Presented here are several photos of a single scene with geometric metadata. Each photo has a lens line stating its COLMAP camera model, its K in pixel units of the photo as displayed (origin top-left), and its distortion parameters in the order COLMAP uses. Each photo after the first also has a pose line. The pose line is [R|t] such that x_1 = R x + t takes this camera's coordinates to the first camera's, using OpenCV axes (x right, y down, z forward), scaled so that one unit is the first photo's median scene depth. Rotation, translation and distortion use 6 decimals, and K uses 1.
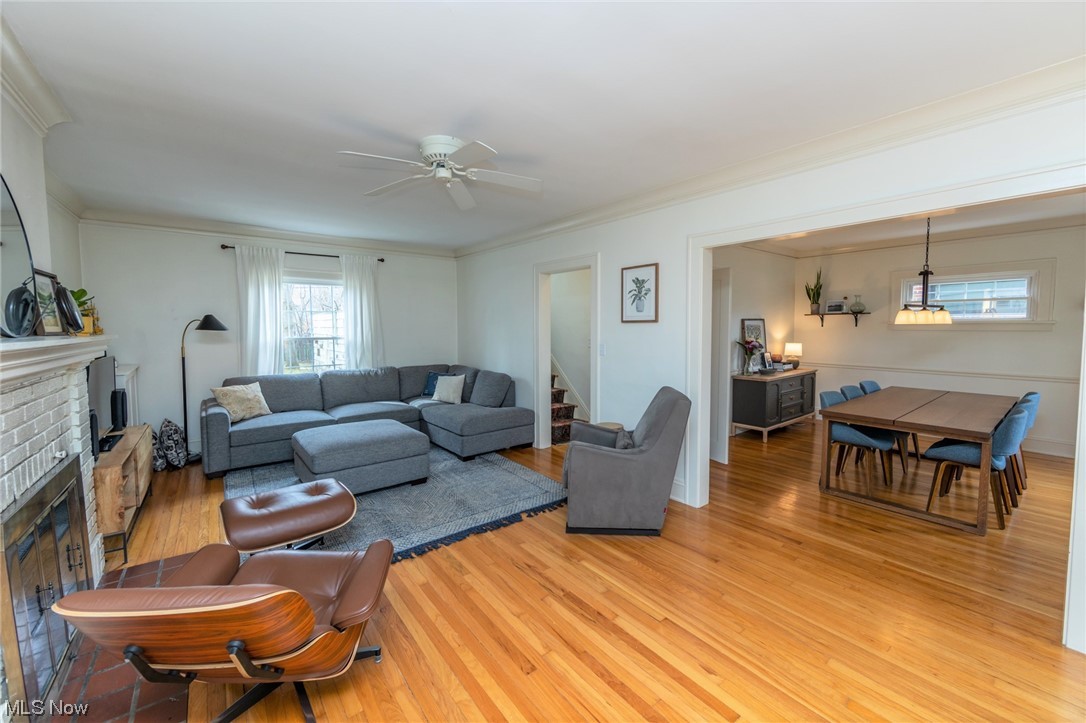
lens RADIAL K [[427.1, 0, 546.5], [0, 427.1, 351.6], [0, 0, 1]] dist [0.000266, -0.000117]
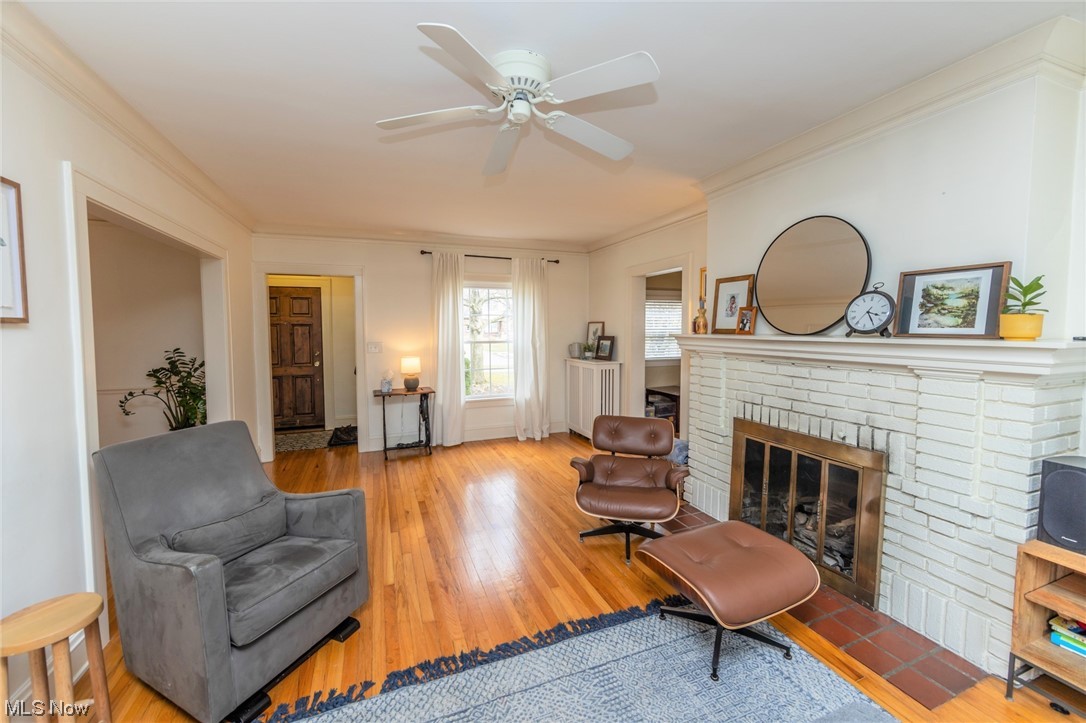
lens RADIAL K [[427.1, 0, 546.5], [0, 427.1, 351.6], [0, 0, 1]] dist [0.000266, -0.000117]
pose [[-0.959210, -0.010719, 0.282492, -0.407344], [0.021609, 0.993577, 0.111075, -0.086395], [-0.281869, 0.112648, -0.952817, 1.419359]]
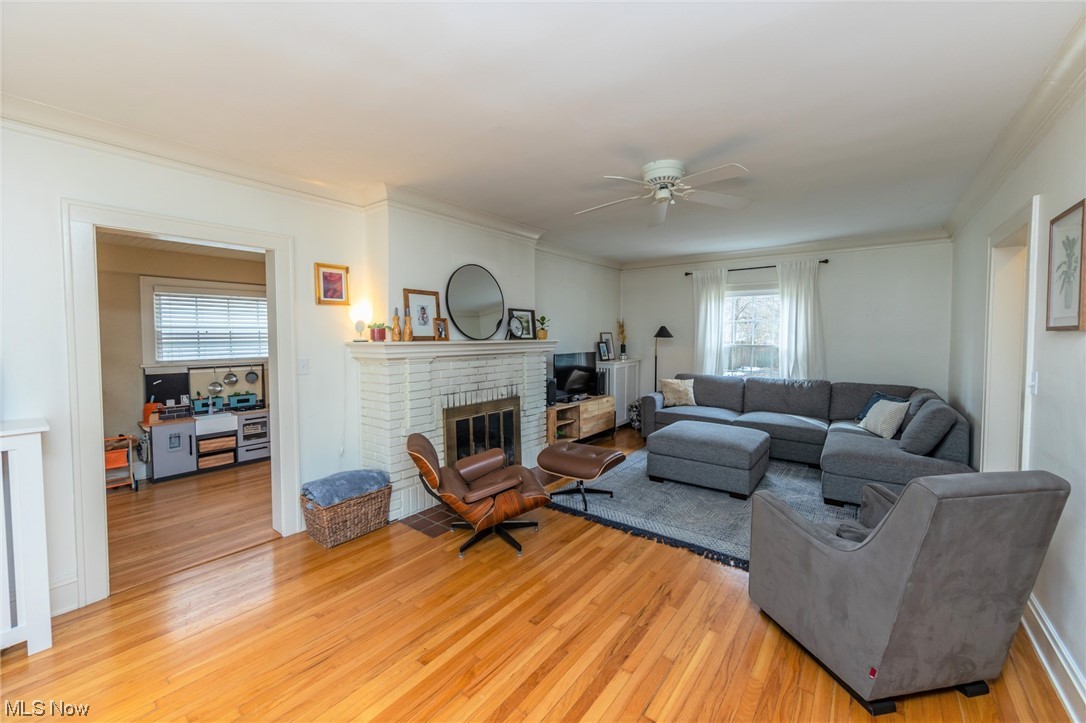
lens RADIAL K [[427.1, 0, 546.5], [0, 427.1, 351.6], [0, 0, 1]] dist [0.000266, -0.000117]
pose [[0.248254, 0.043124, -0.967735, 0.621228], [-0.057334, 0.997911, 0.029761, -0.031087], [0.966997, 0.048096, 0.250208, 0.390031]]
